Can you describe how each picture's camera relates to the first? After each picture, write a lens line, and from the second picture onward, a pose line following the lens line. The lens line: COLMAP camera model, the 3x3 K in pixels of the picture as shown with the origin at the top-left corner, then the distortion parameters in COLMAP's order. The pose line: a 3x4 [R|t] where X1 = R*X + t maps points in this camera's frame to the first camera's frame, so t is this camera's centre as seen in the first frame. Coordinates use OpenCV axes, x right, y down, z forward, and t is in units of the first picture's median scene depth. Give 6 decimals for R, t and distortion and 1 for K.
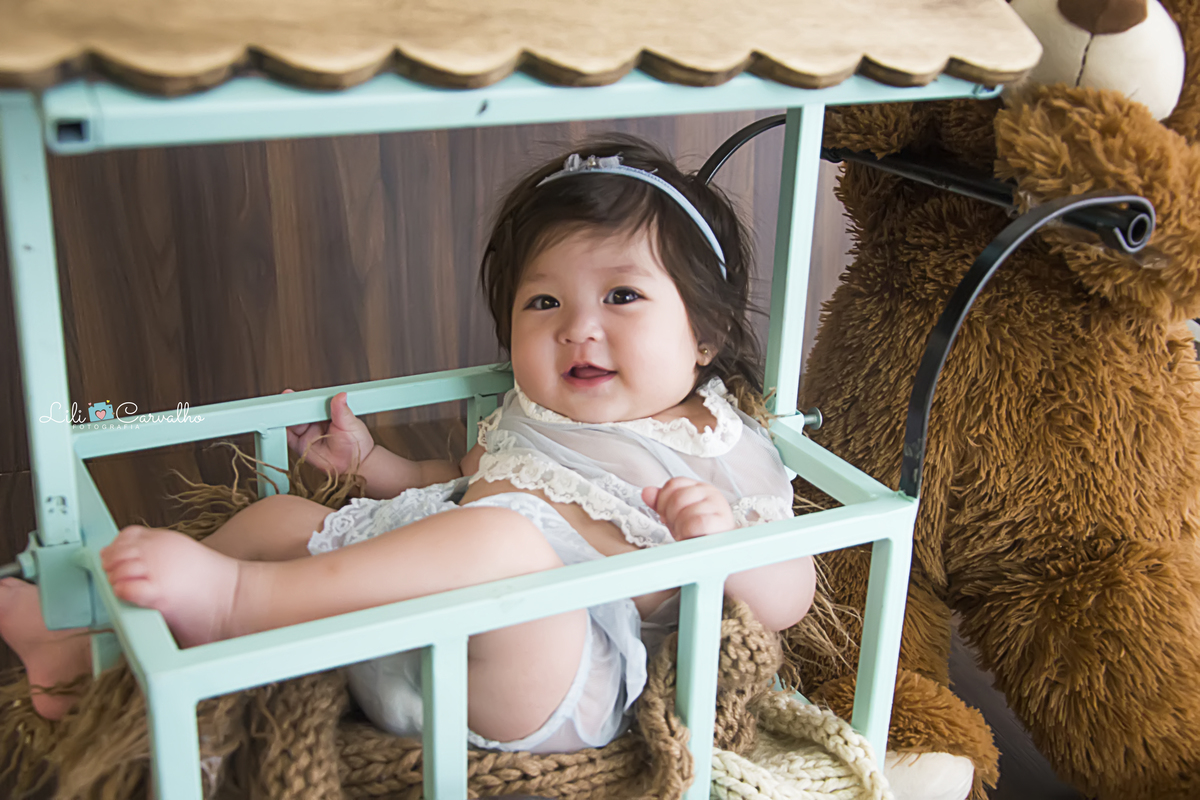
lens RADIAL K [[1407.1, 0, 600.9], [0, 1407.1, 413.8], [0, 0, 1]] dist [0.029146, 0.048576]
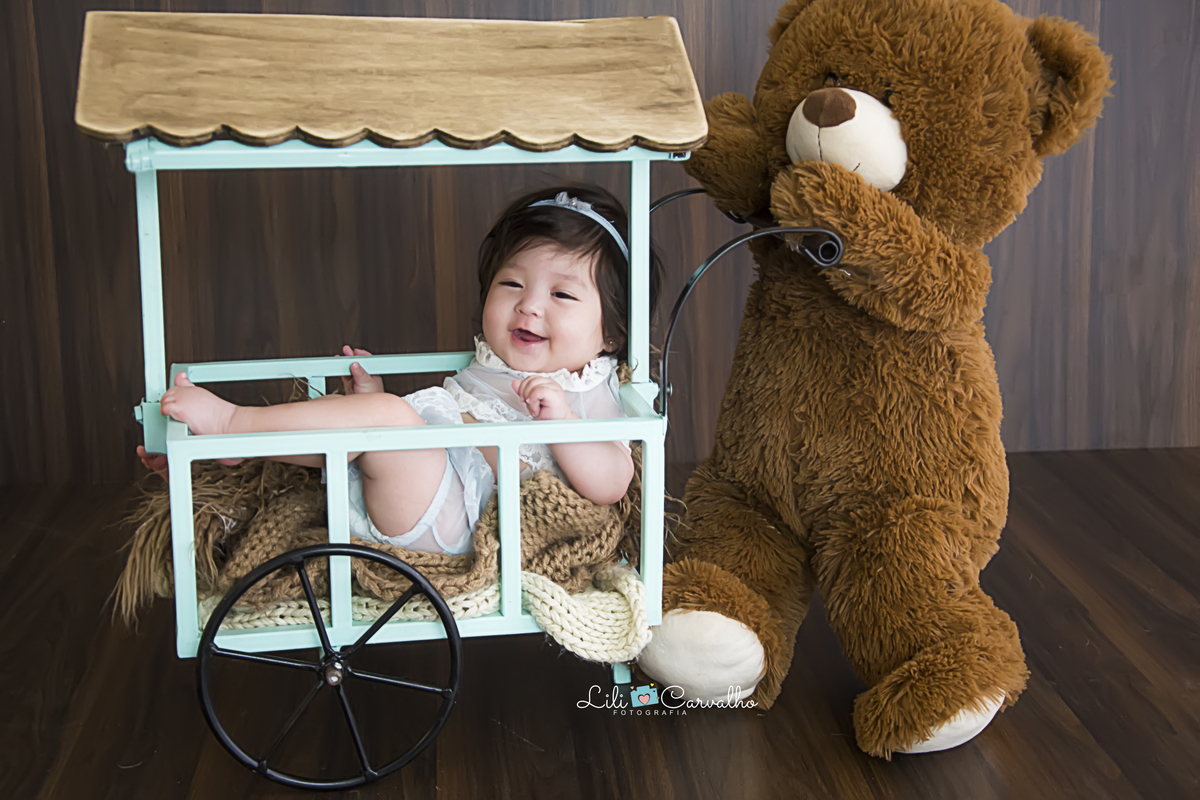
lens RADIAL K [[1917.7, 0, 600.3], [0, 1917.7, 418.1], [0, 0, 1]] dist [0.198162, 0.141310]
pose [[0.951561, 0.036726, -0.305257, 0.672308], [-0.078533, 0.988939, -0.125826, 0.279472], [0.297260, 0.143704, 0.943920, -0.853679]]
